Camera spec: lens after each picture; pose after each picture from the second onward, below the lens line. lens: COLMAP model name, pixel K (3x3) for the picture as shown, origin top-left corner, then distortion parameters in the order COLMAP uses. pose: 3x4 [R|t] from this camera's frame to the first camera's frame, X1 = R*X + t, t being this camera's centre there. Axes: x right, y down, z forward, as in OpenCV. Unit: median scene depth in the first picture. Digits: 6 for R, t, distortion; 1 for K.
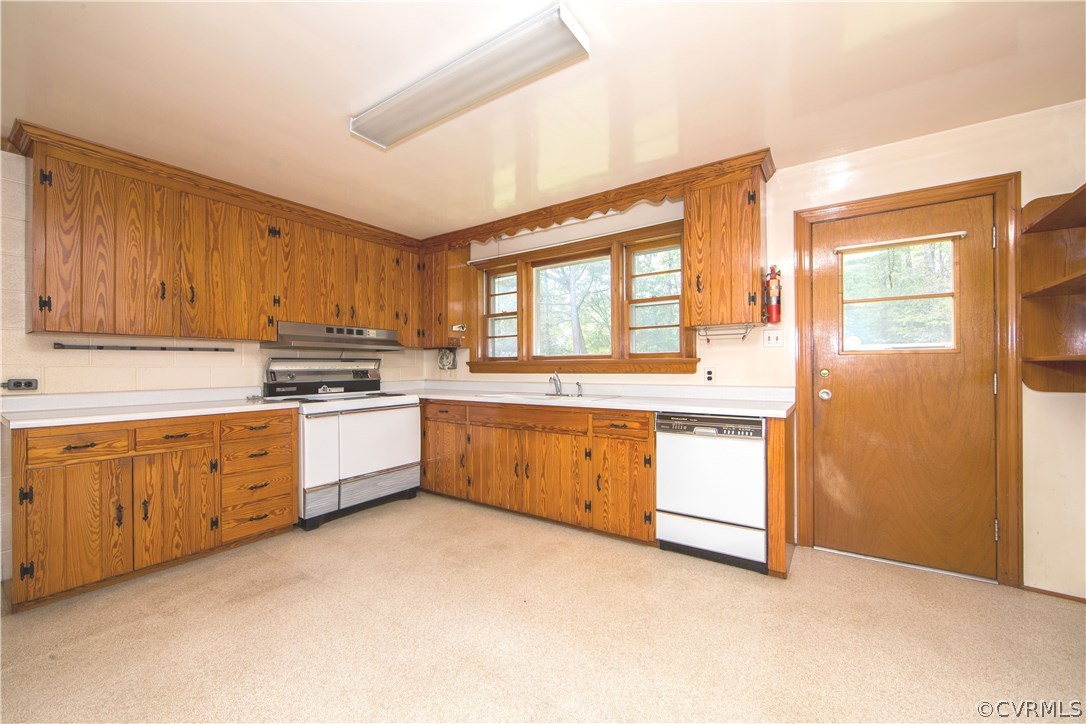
lens RADIAL K [[425.0, 0, 540.9], [0, 425.0, 364.5], [0, 0, 1]] dist [-0.011716, -0.000363]
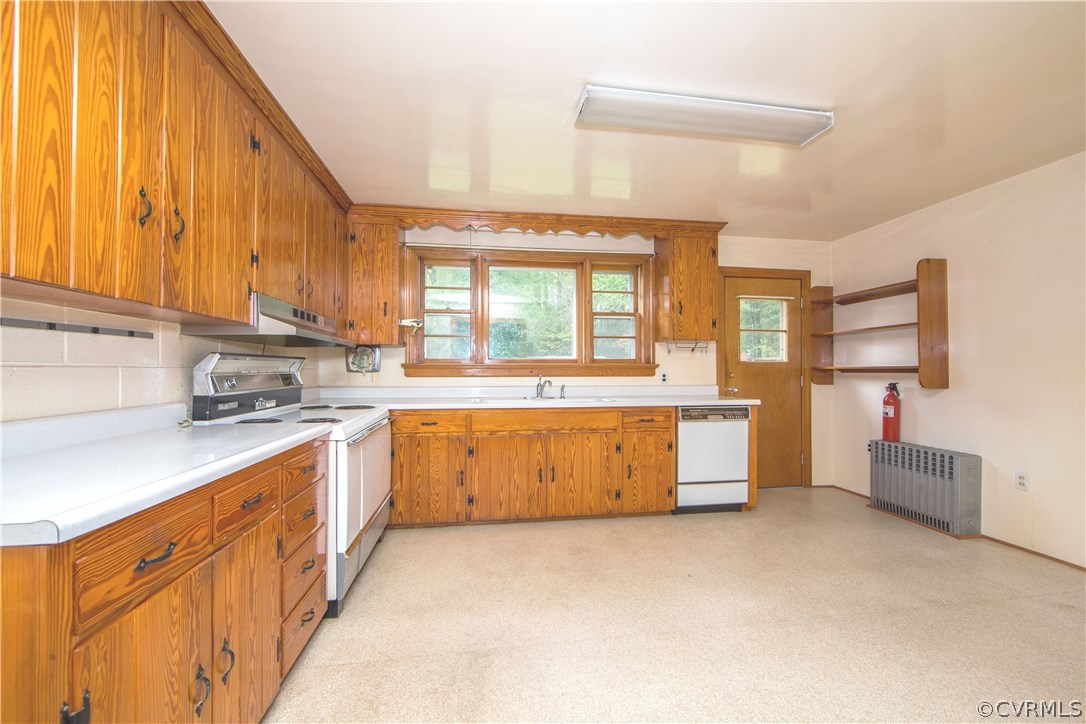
lens RADIAL K [[425.0, 0, 536.8], [0, 425.0, 365.4], [0, 0, 1]] dist [-0.011716, -0.000363]
pose [[0.734523, 0.013235, 0.678455, -0.807489], [-0.008546, 0.999911, -0.010254, 0.004729], [-0.678530, 0.001734, 0.734571, 0.316015]]
